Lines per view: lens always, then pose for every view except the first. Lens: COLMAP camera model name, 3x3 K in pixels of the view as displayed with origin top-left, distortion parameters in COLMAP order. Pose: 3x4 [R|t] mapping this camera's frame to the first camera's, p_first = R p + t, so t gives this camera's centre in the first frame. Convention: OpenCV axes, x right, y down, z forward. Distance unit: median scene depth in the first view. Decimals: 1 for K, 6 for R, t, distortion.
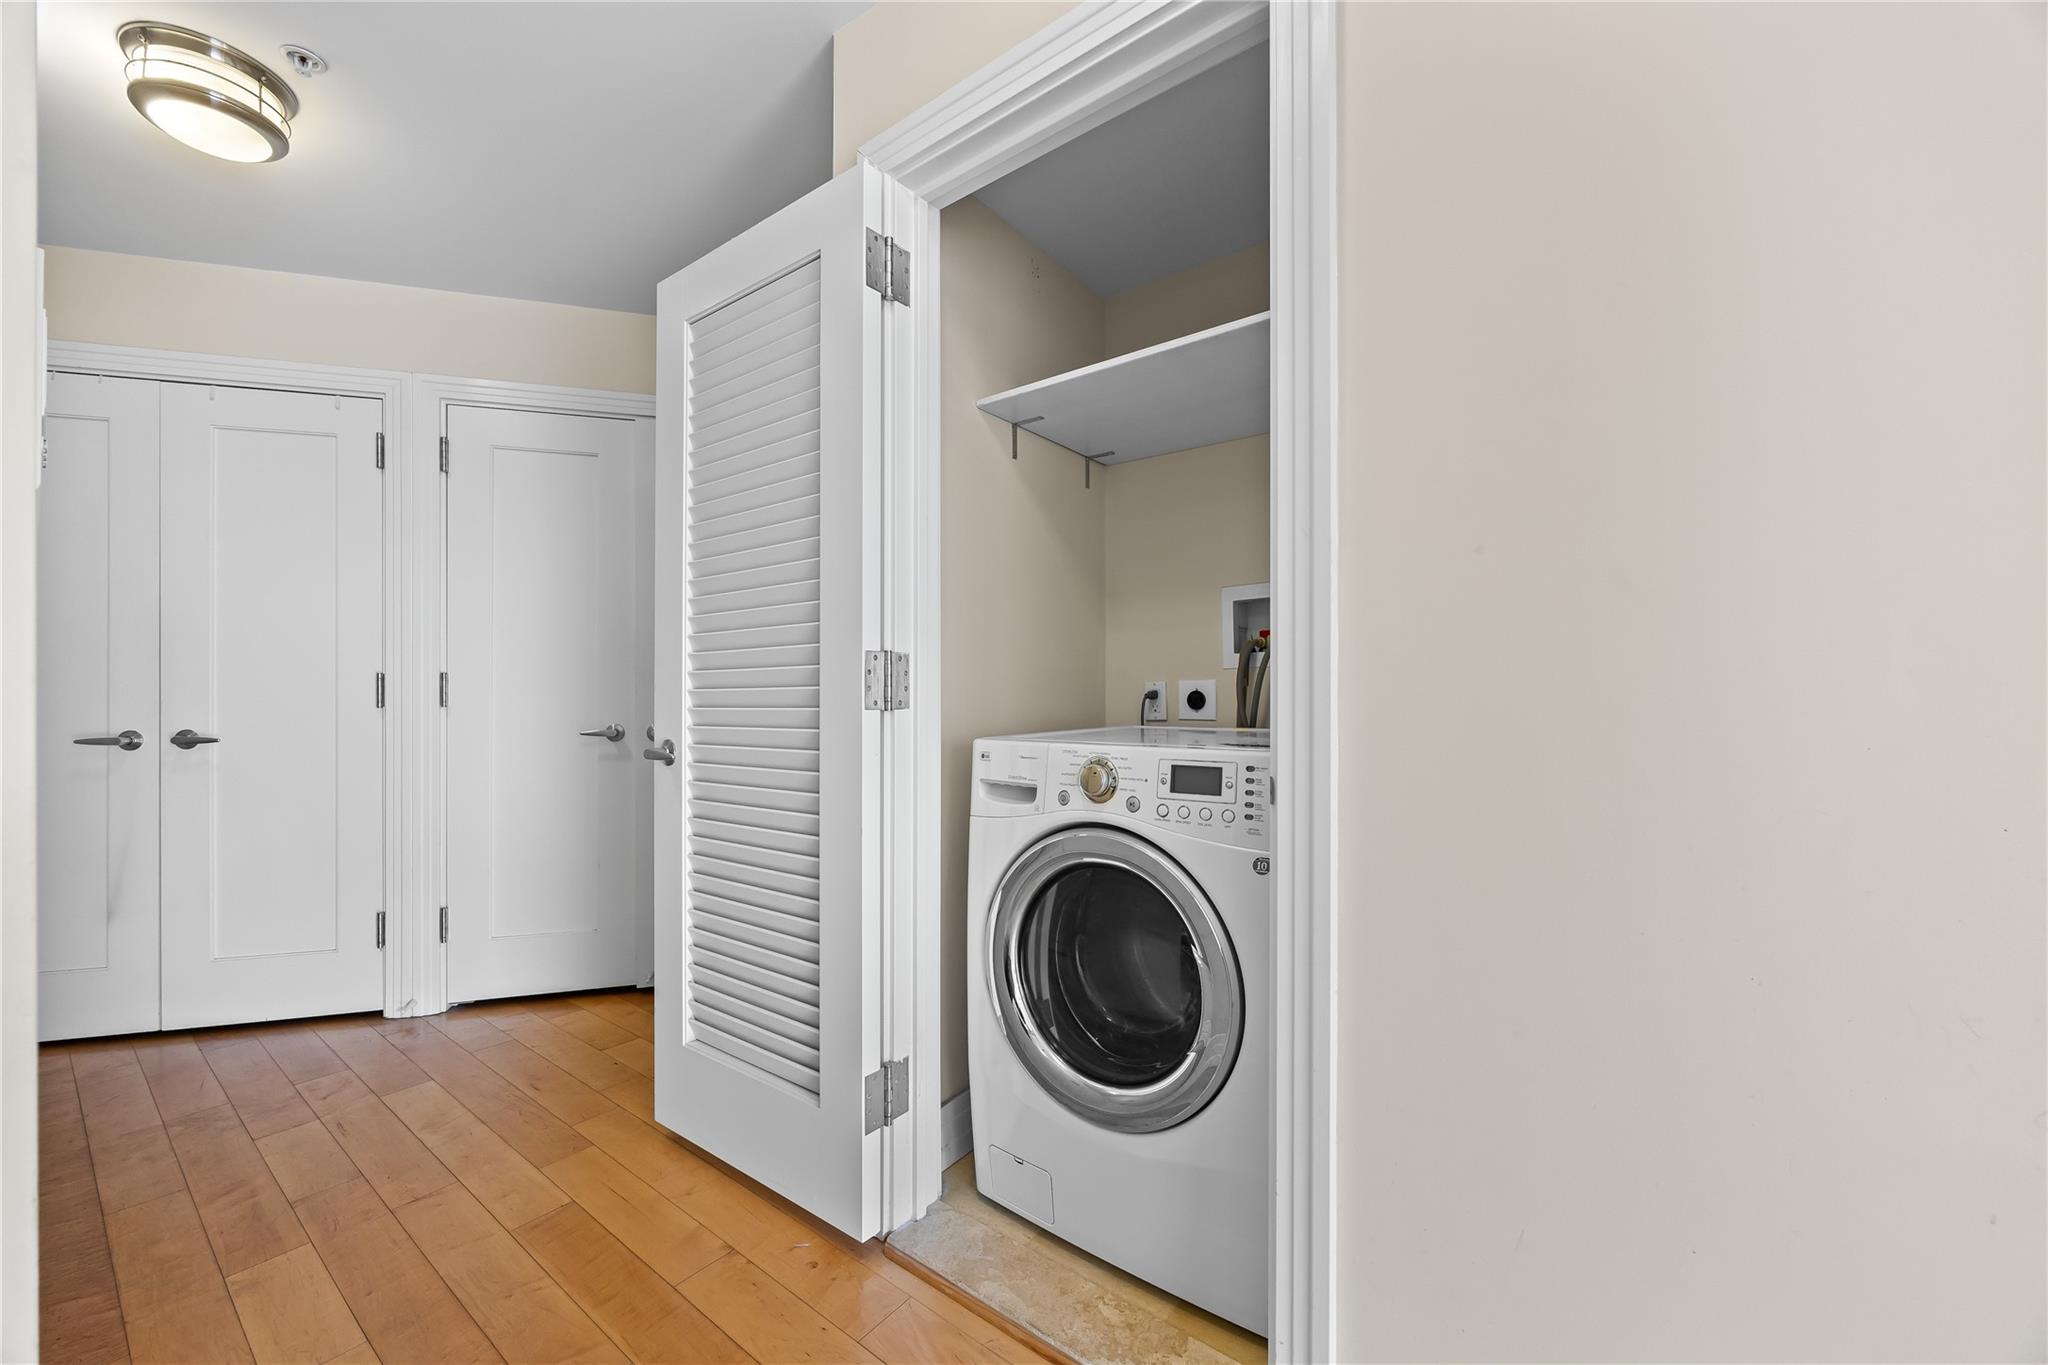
lens RADIAL K [[788.9, 0, 1021.7], [0, 788.9, 688.2], [0, 0, 1]] dist [-0.000395, -0.000032]
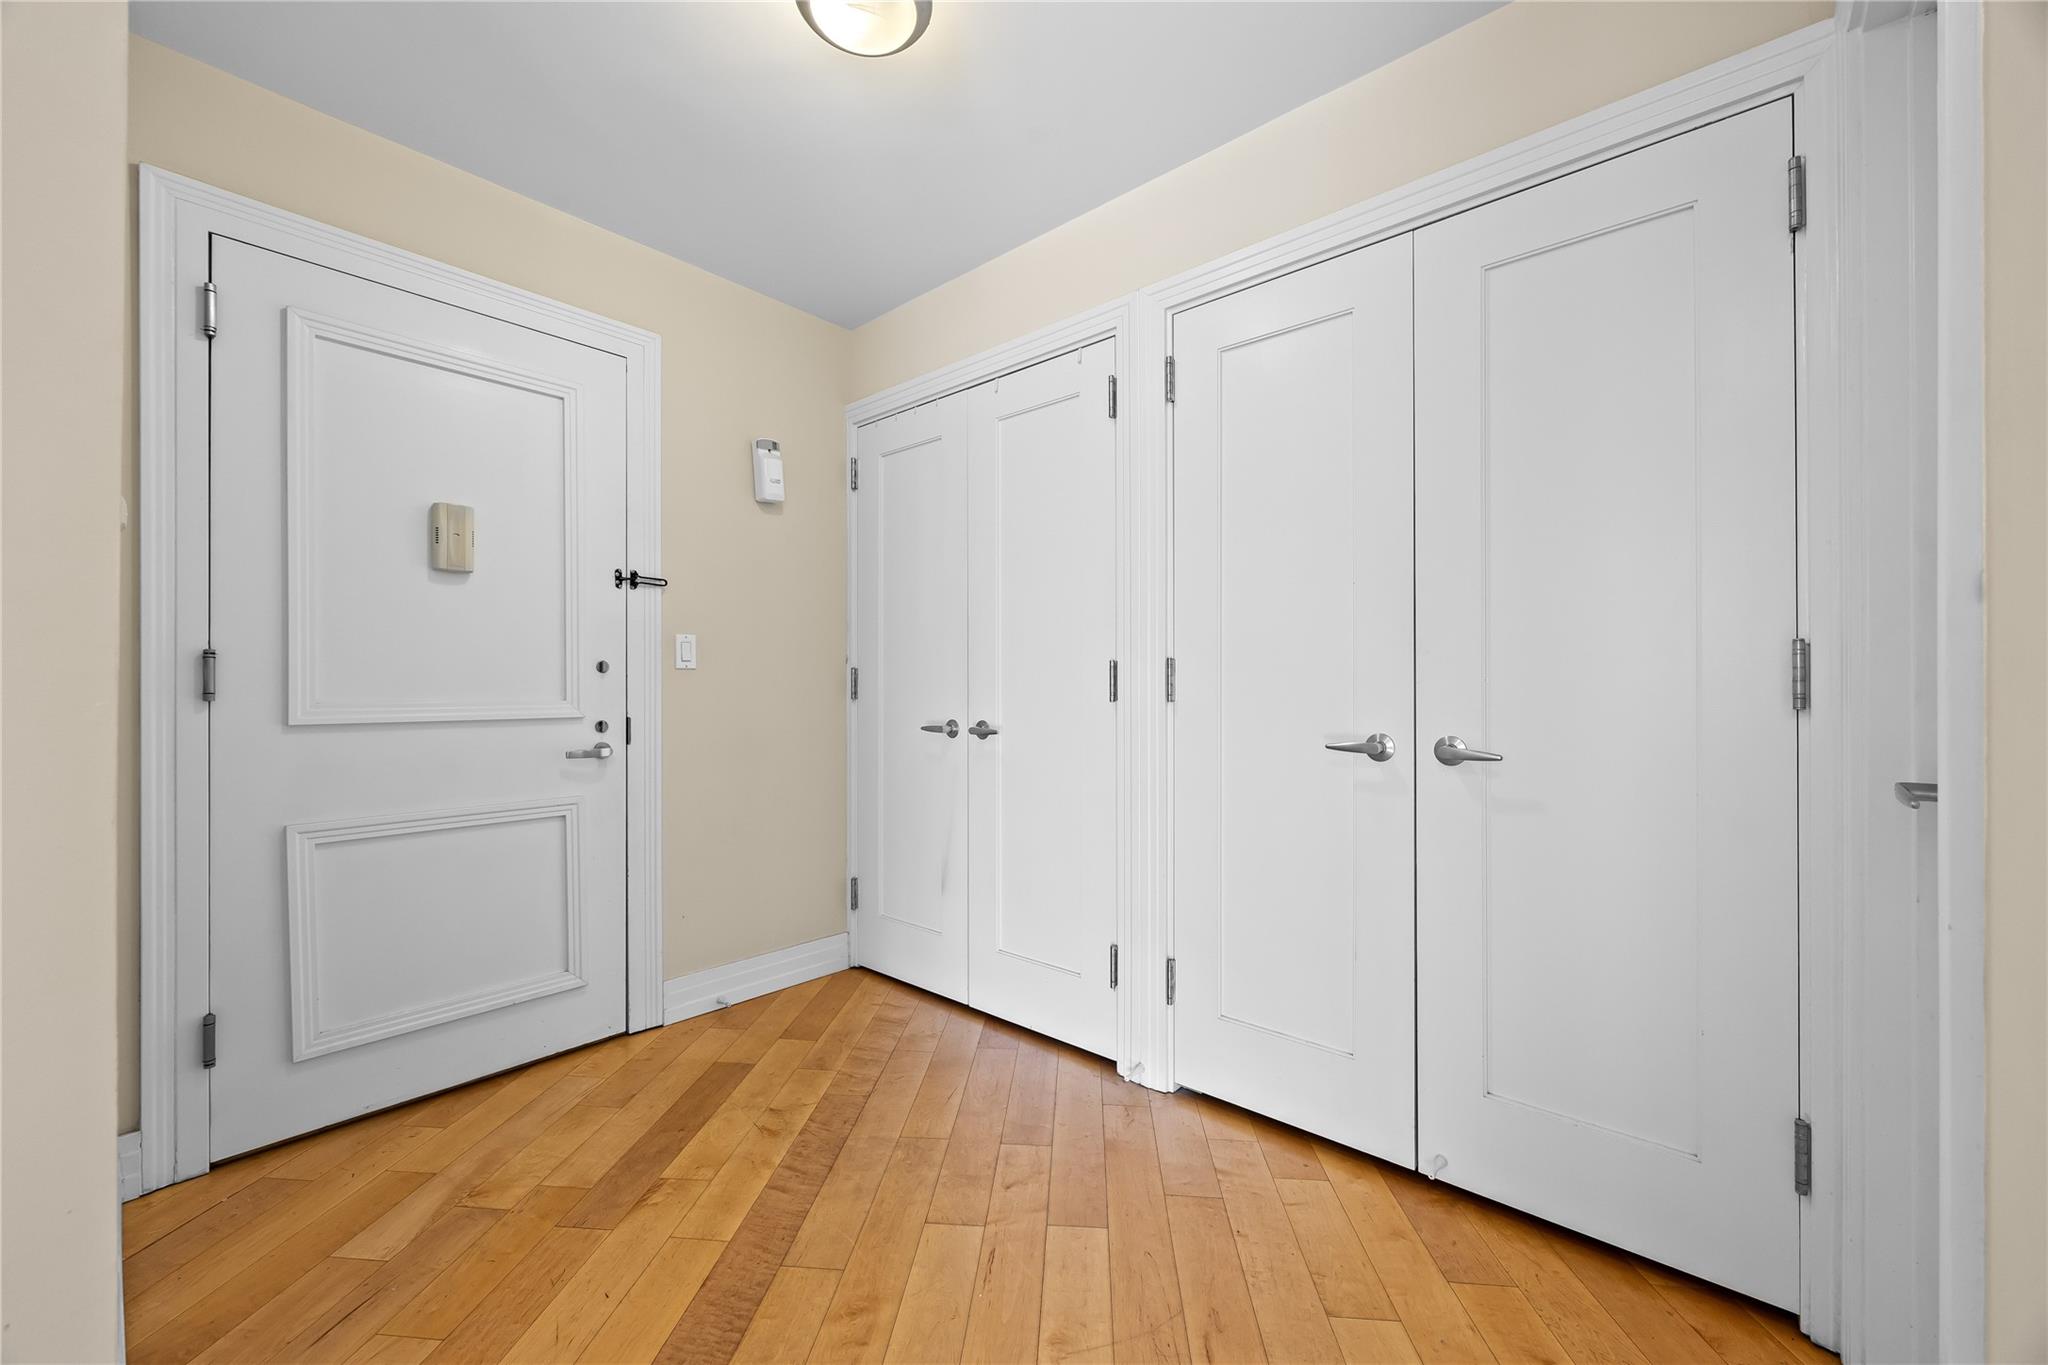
lens RADIAL K [[788.9, 0, 1021.7], [0, 788.9, 688.2], [0, 0, 1]] dist [-0.000395, -0.000032]
pose [[0.548536, 0.003429, -0.836120, -0.169471], [0.004224, 0.999967, 0.006871, 0.003415], [0.836116, -0.007301, 0.548504, 0.476392]]
